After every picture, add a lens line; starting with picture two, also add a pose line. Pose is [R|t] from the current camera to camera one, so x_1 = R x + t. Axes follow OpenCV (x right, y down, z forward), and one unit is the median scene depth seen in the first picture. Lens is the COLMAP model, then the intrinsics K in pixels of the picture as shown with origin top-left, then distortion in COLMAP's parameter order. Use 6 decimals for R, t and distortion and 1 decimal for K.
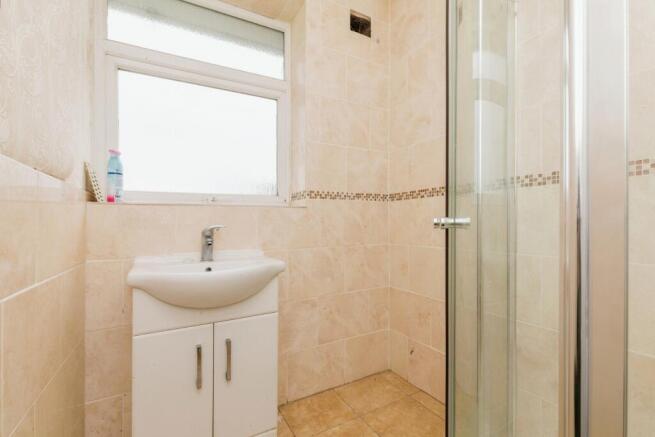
lens RADIAL K [[292.7, 0, 327.2], [0, 292.7, 221.5], [0, 0, 1]] dist [-0.001904, -0.000772]
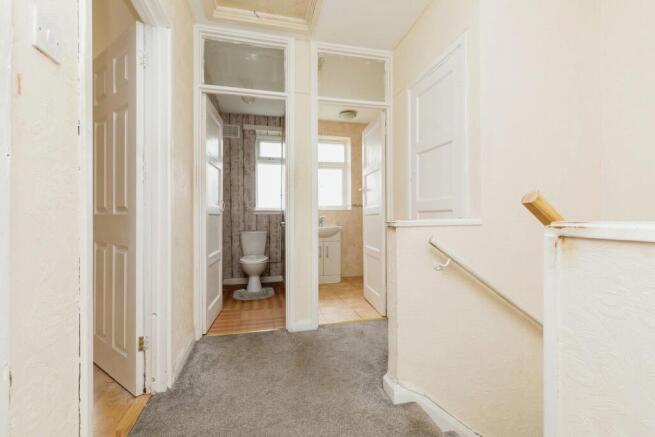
lens RADIAL K [[292.7, 0, 326.7], [0, 292.7, 216.9], [0, 0, 1]] dist [-0.001904, -0.000772]
pose [[0.966544, 0.004491, -0.256461, 0.471792], [-0.003641, 0.999986, 0.003789, 0.009691], [0.256475, -0.002728, 0.966547, -2.010449]]
